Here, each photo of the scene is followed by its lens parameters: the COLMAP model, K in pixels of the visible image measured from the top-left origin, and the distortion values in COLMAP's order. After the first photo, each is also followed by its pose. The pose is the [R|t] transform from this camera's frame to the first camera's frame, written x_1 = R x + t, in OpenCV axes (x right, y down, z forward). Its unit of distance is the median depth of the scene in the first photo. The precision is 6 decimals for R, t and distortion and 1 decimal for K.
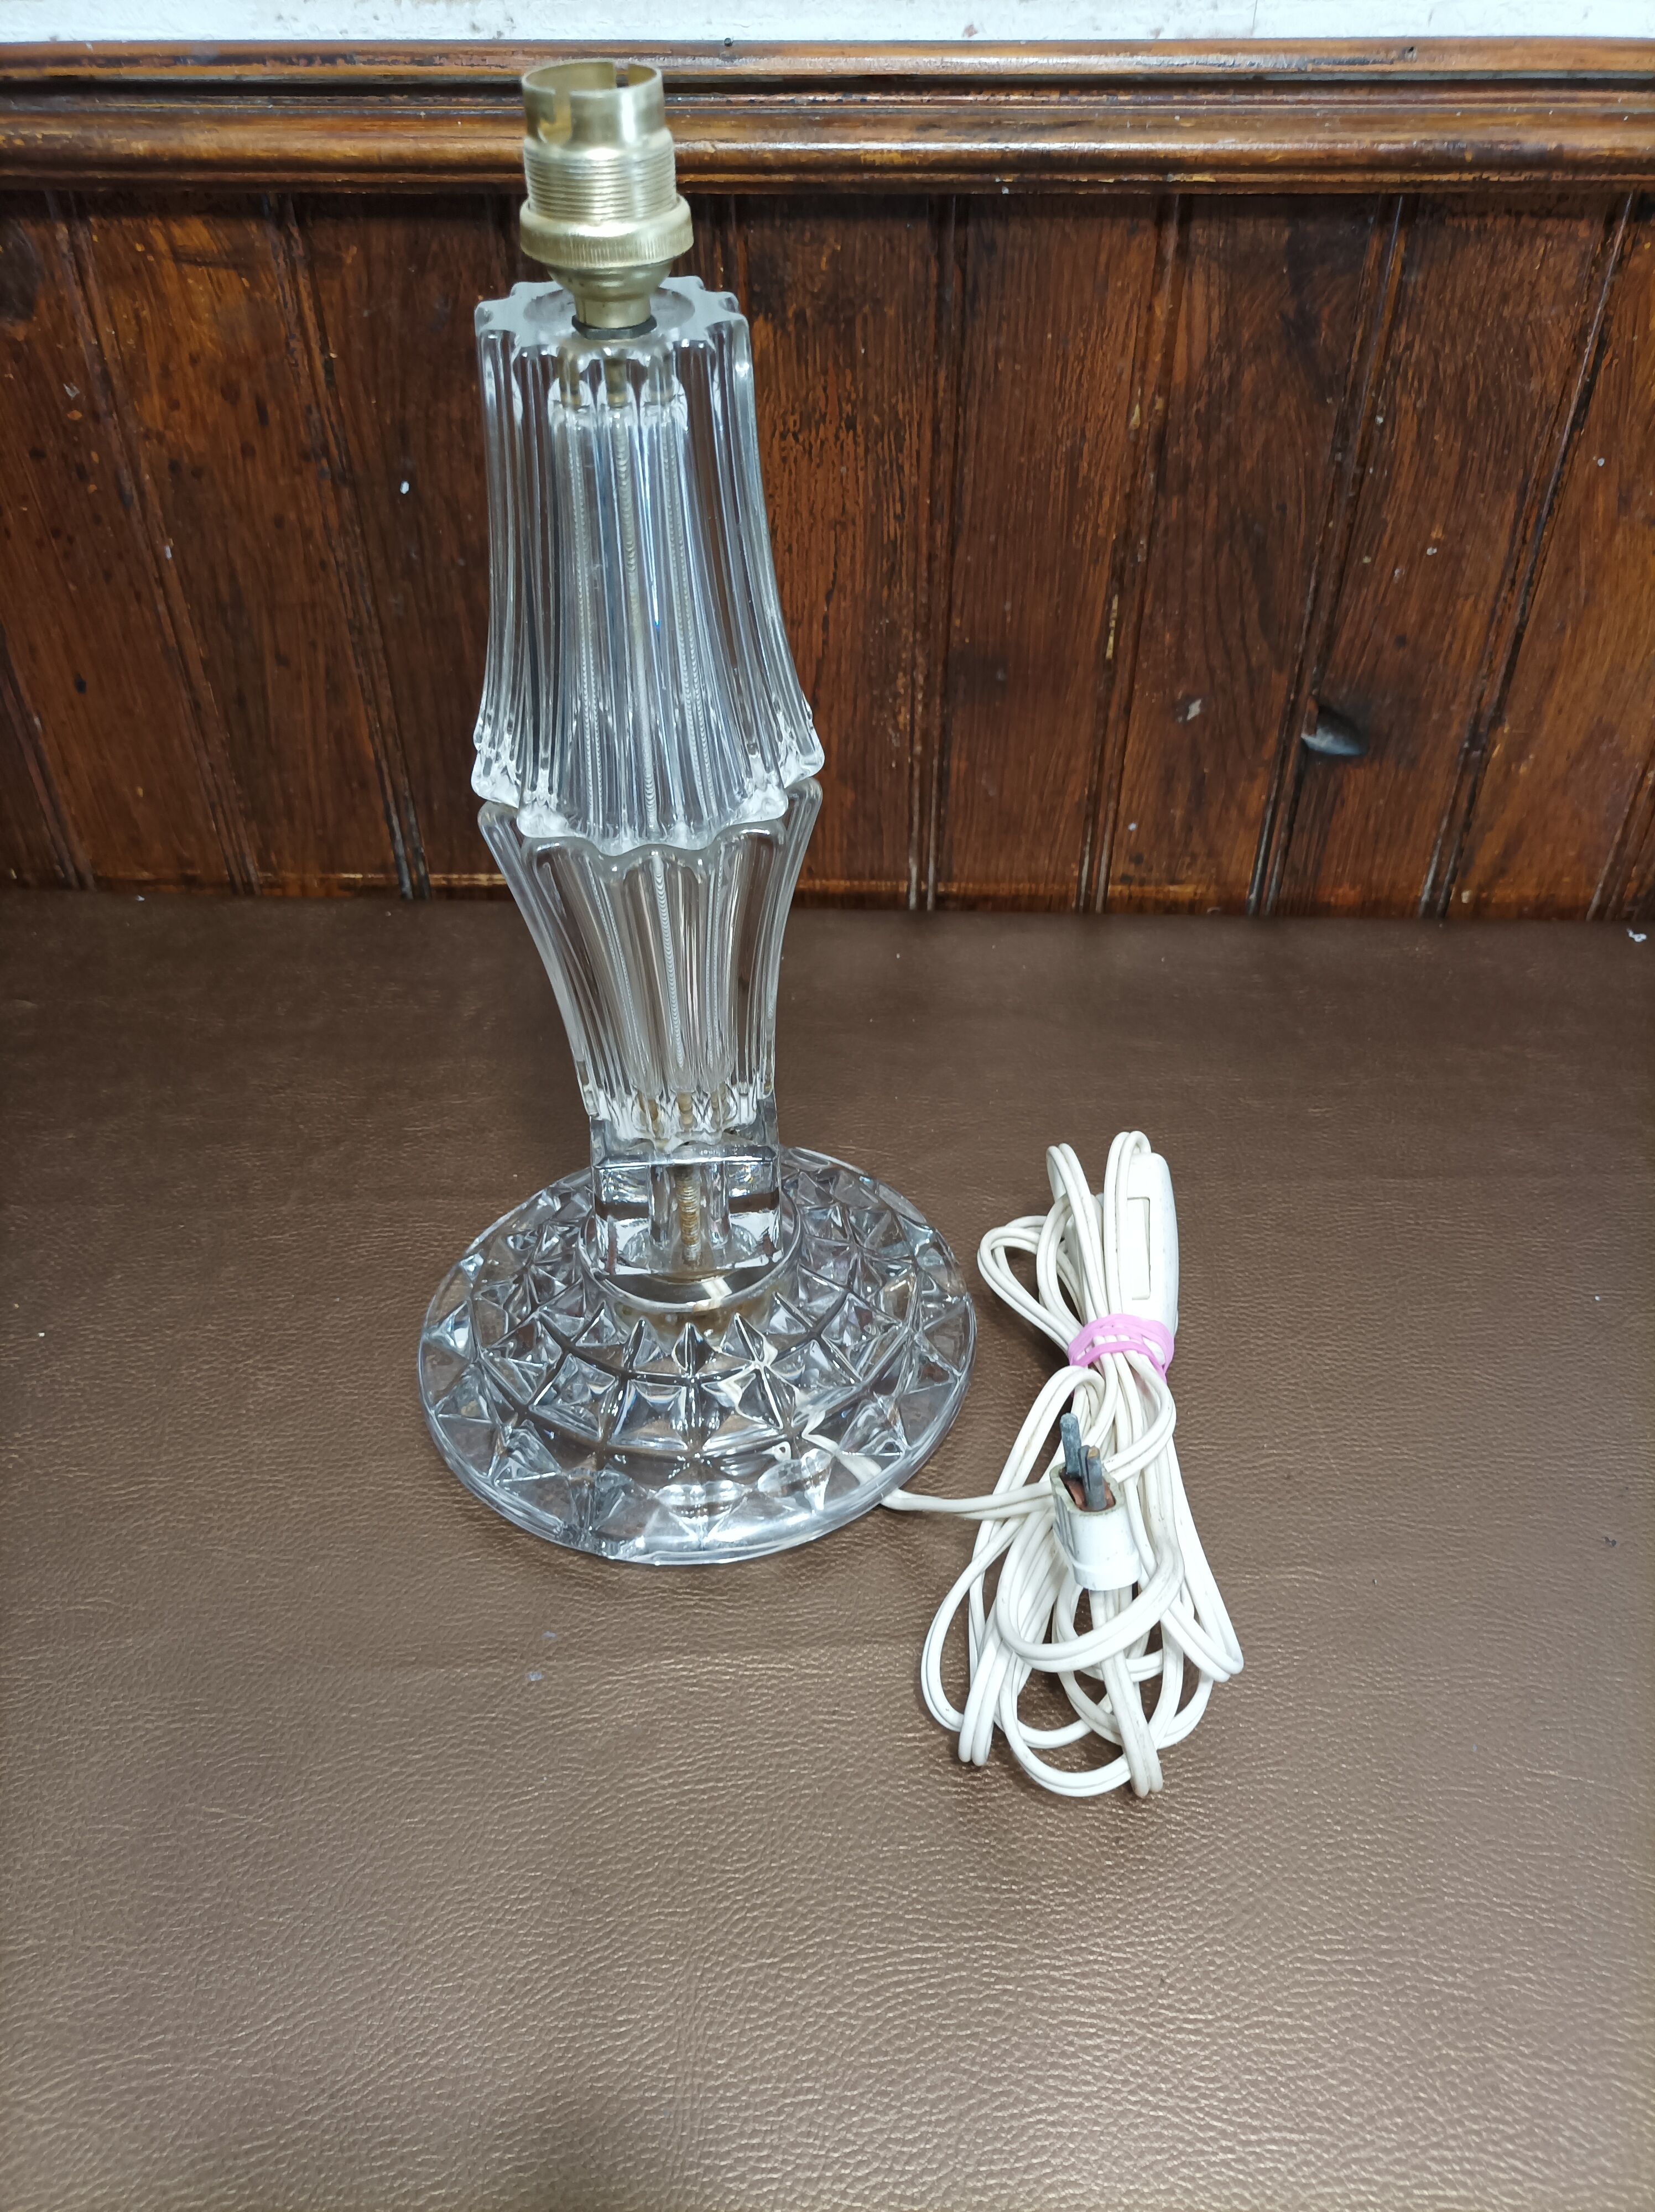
lens RADIAL K [[1673.9, 0, 827.5], [0, 1673.9, 1106.0], [0, 0, 1]] dist [0.027188, -0.031296]
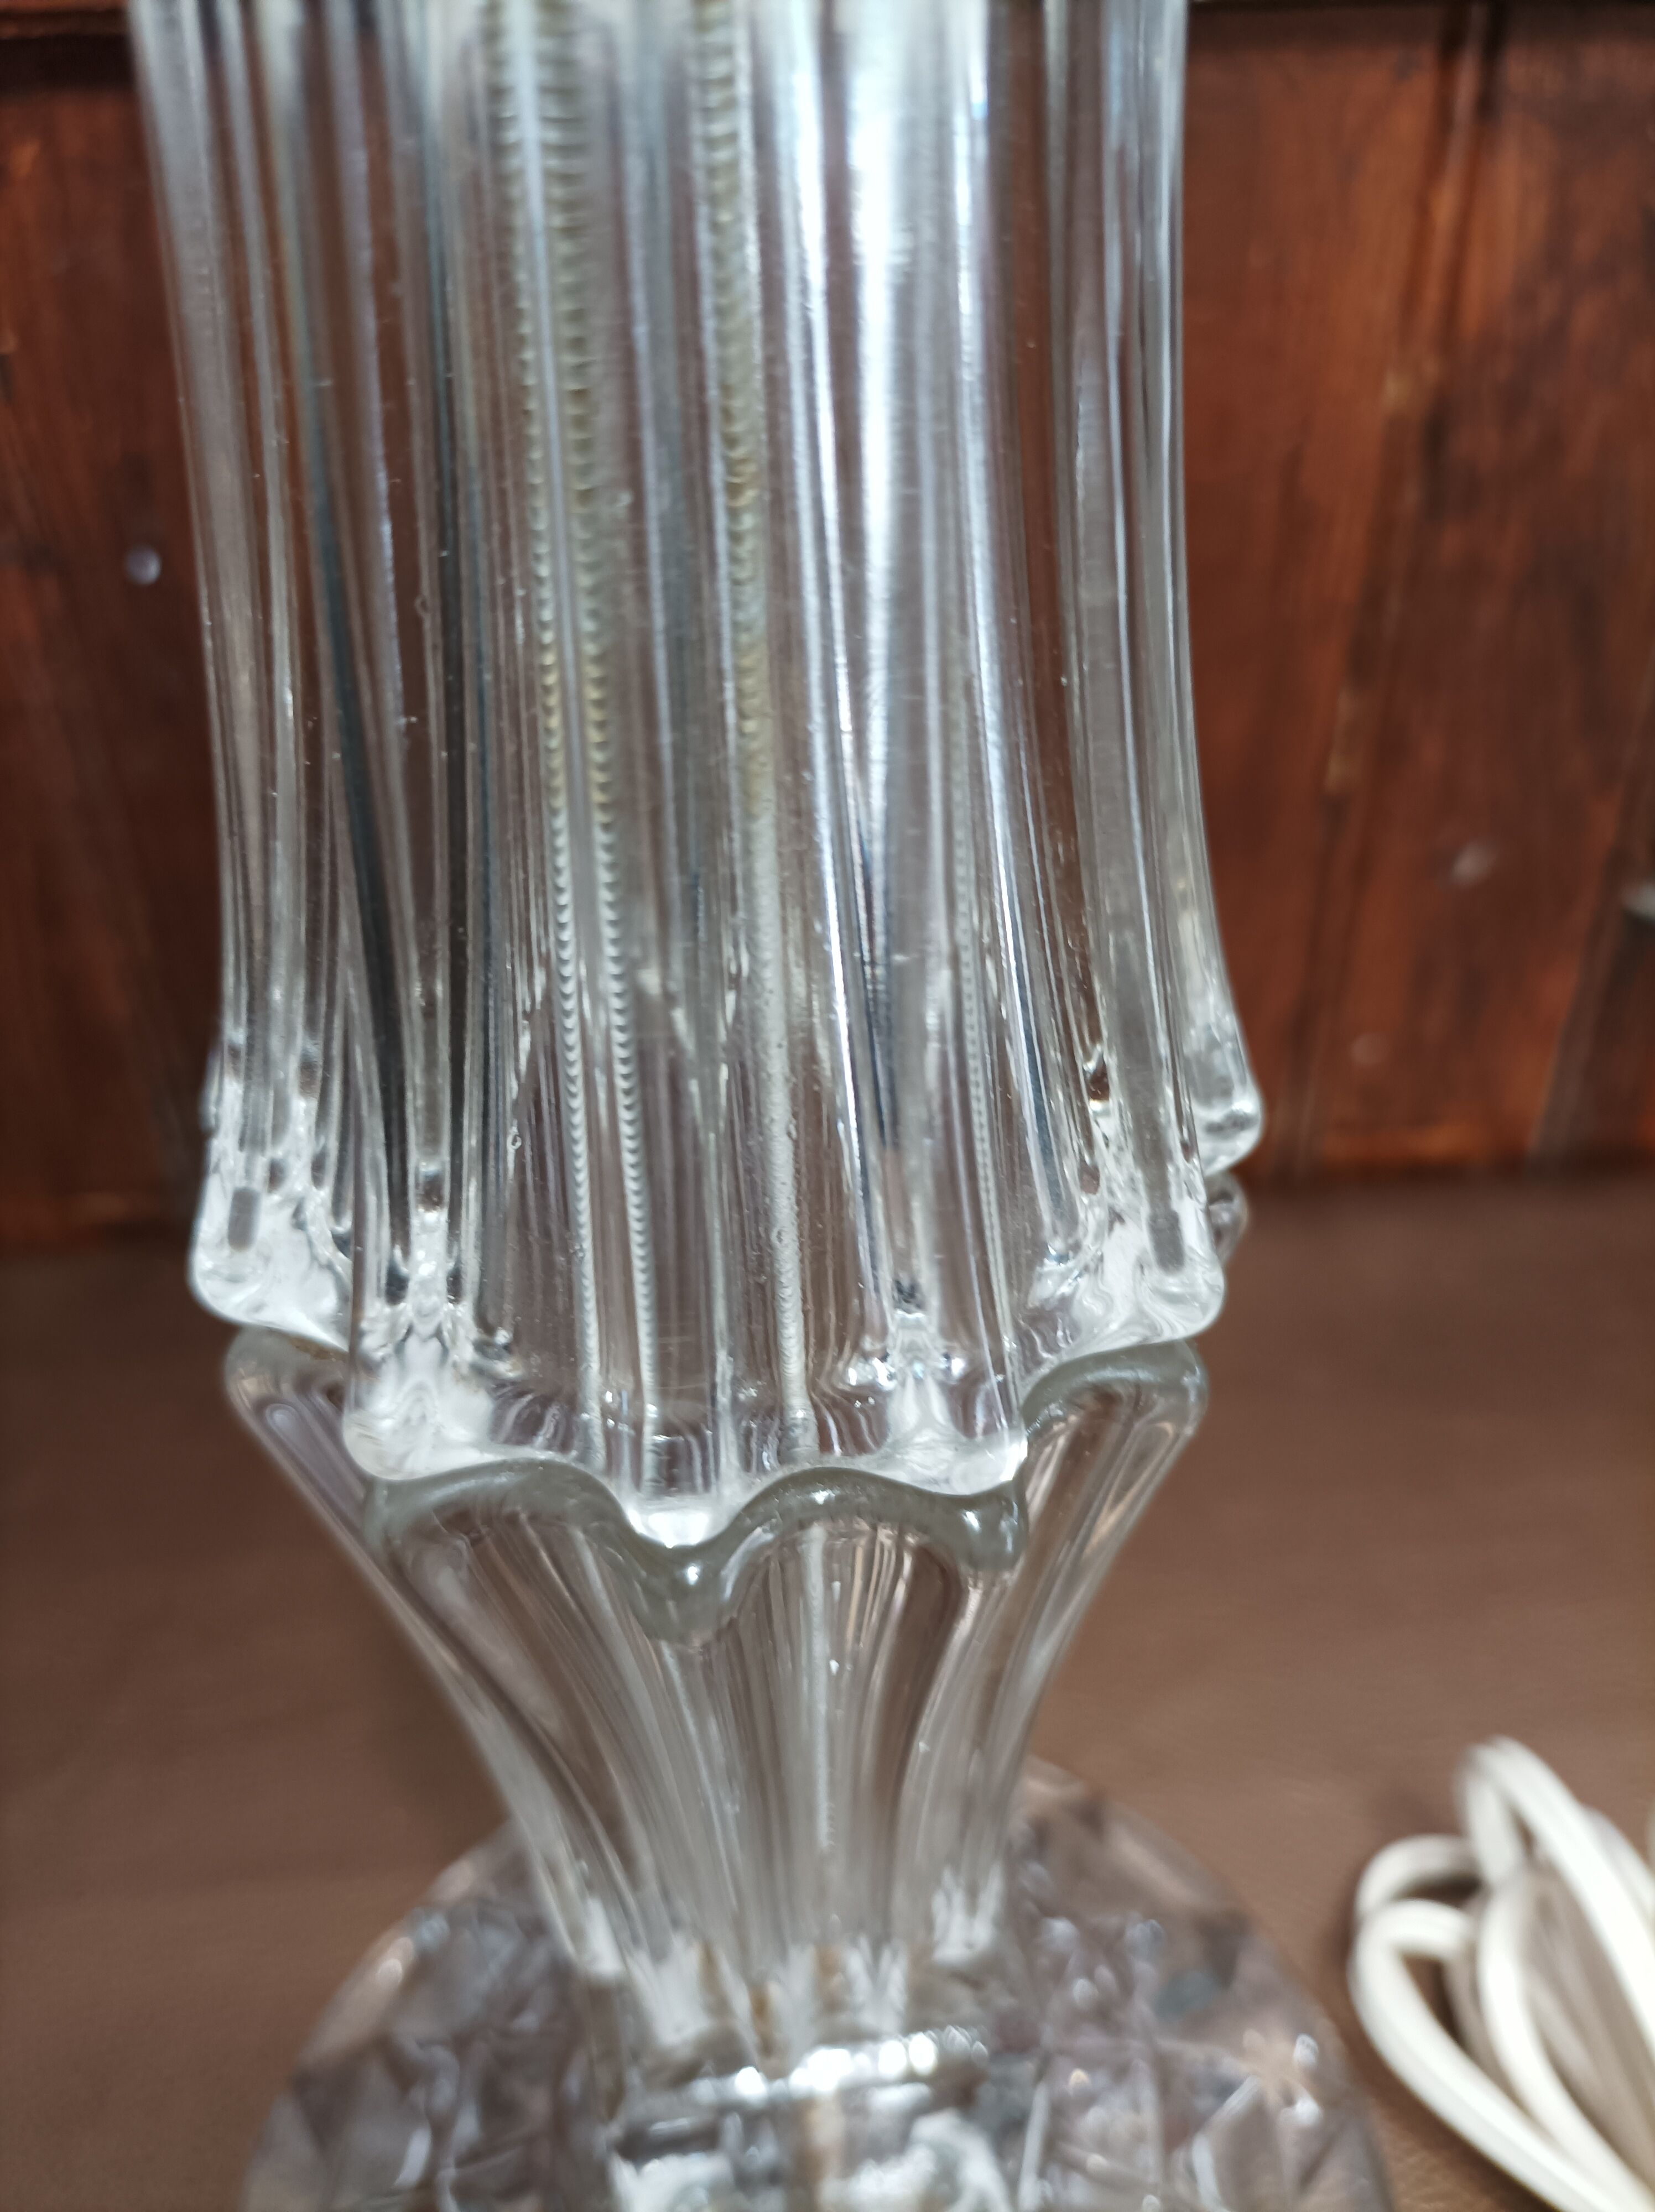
lens RADIAL K [[1798.4, 0, 819.6], [0, 1798.4, 1094.9], [0, 0, 1]] dist [-0.029136, 0.006909]
pose [[0.996426, -0.062015, 0.057345, -0.074636], [0.067313, 0.993141, -0.095605, -0.124823], [-0.051023, 0.099123, 0.993766, 0.437353]]
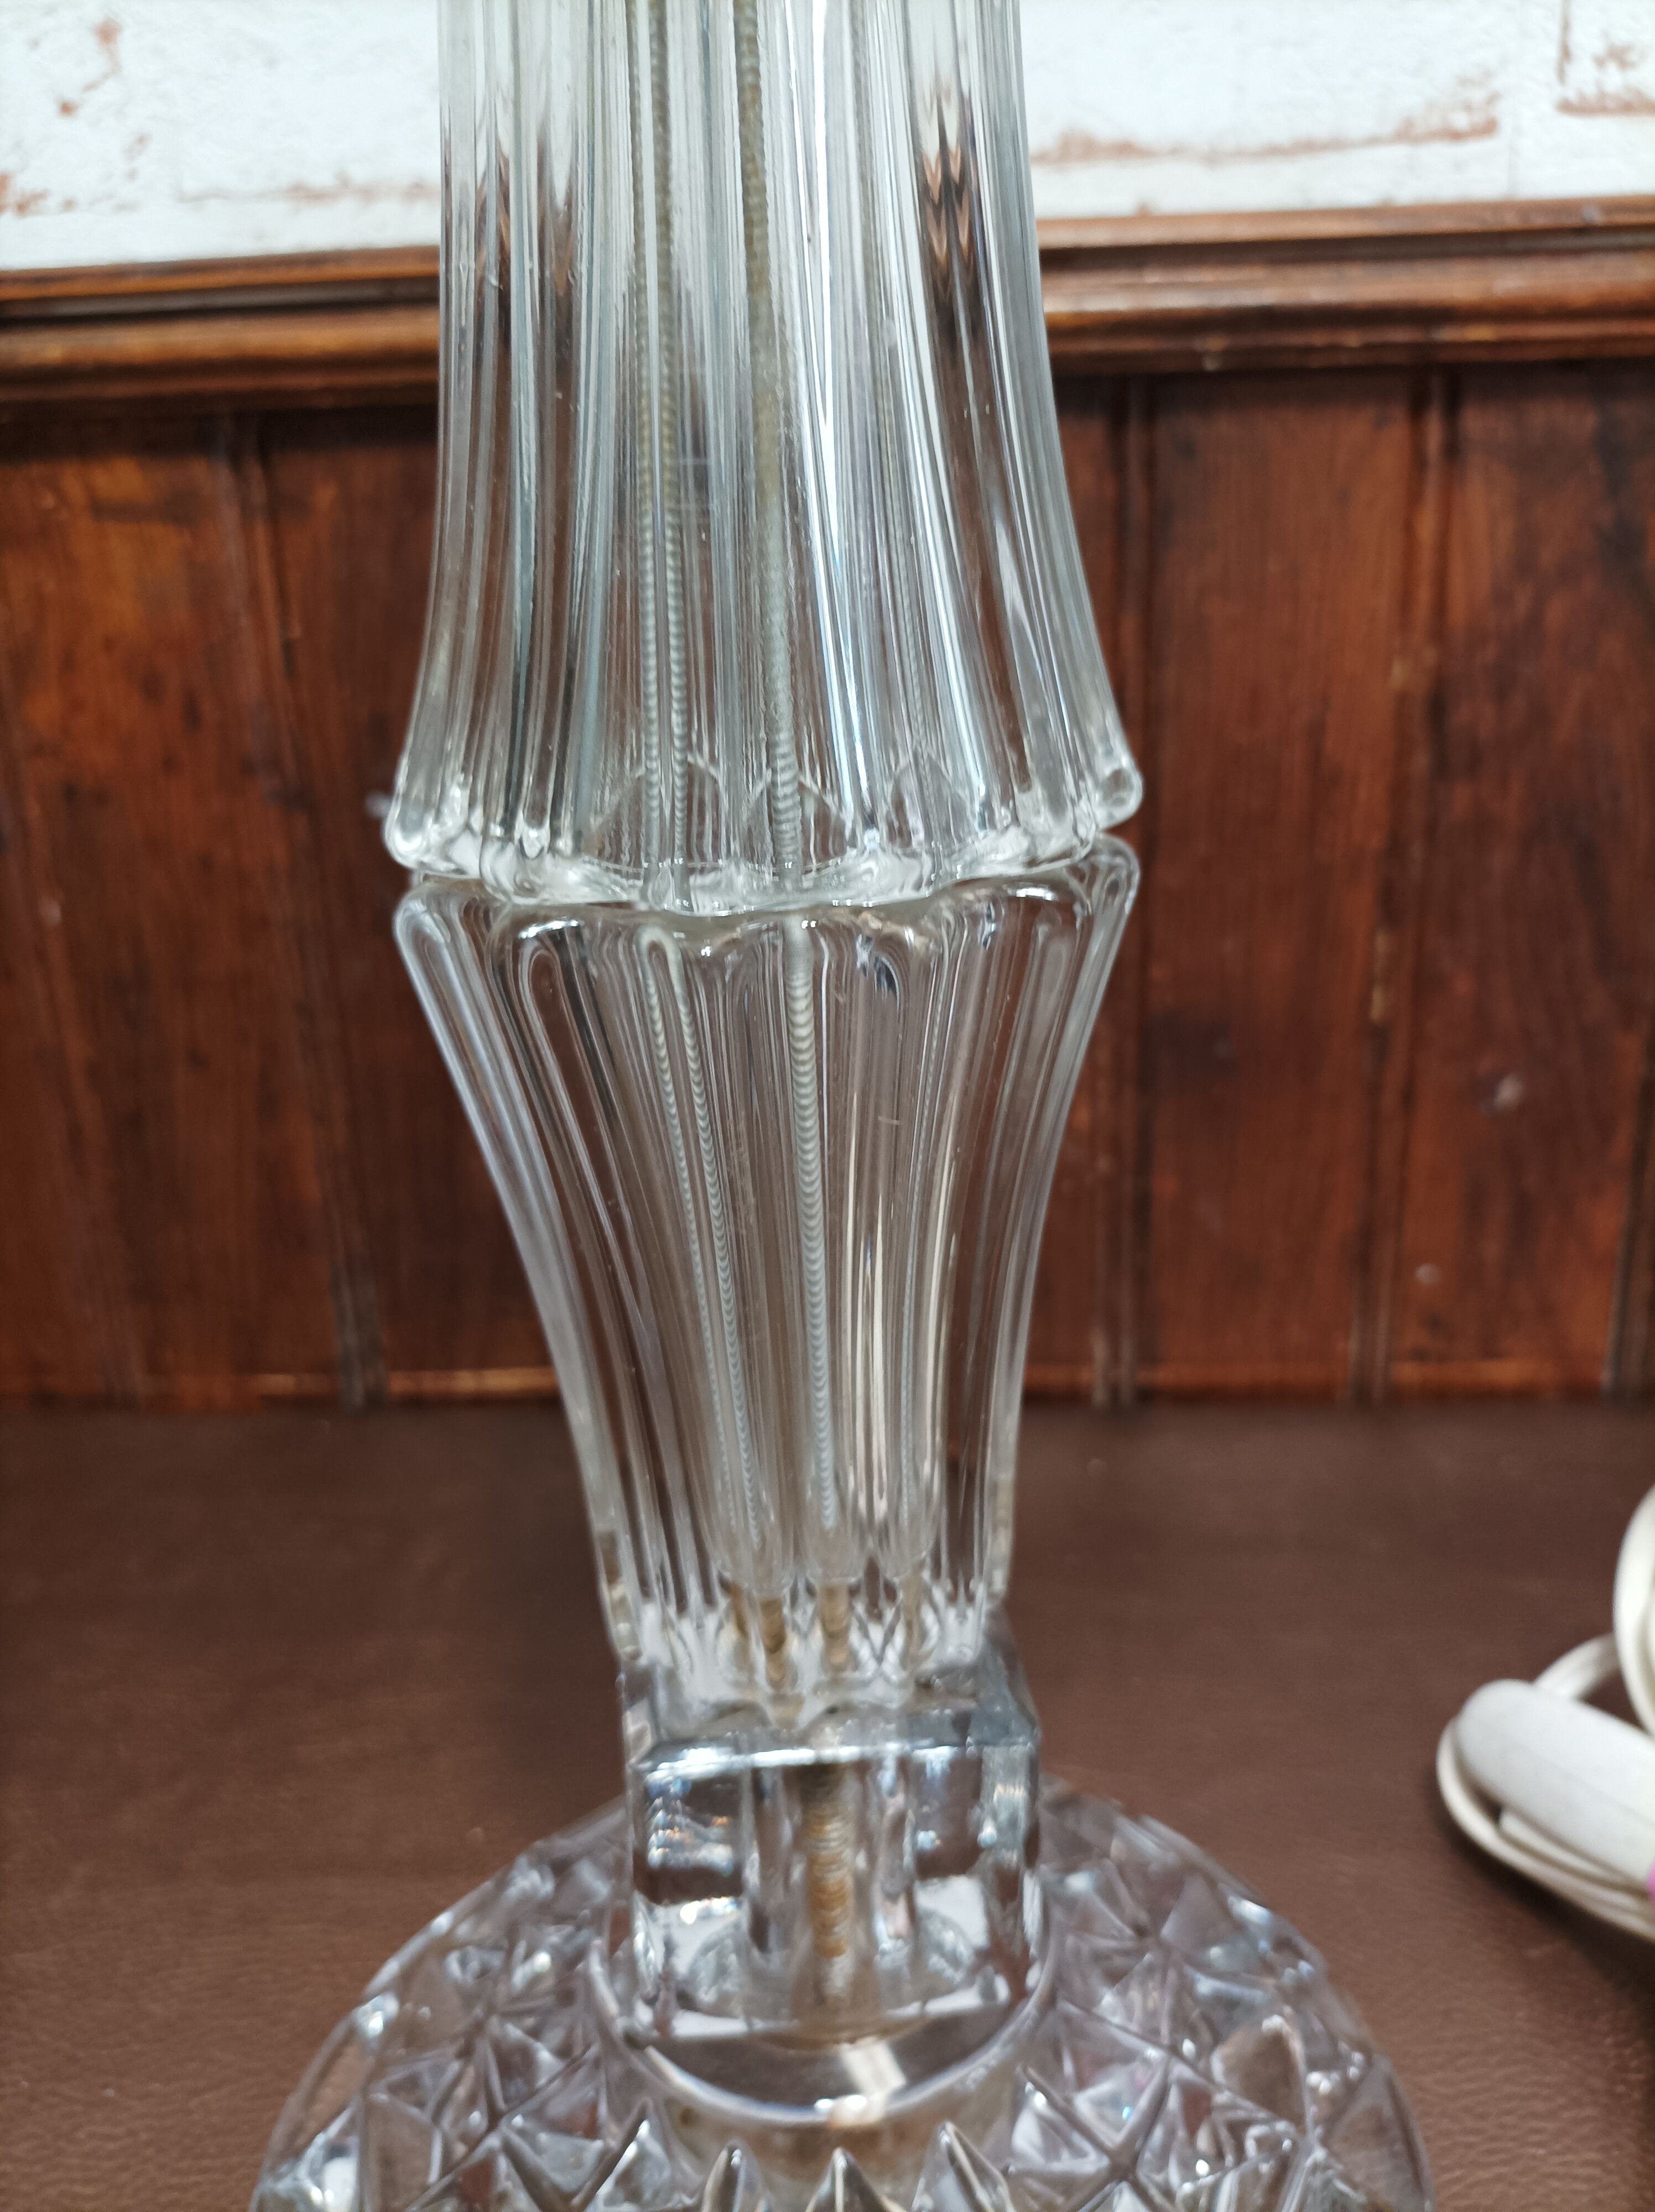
lens RADIAL K [[1781.0, 0, 824.0], [0, 1781.0, 1111.7], [0, 0, 1]] dist [-0.018530, 0.005035]
pose [[0.999395, -0.028258, -0.020290, -0.055323], [0.018672, 0.927830, -0.372536, 0.044367], [0.029353, 0.371932, 0.927796, 0.383370]]
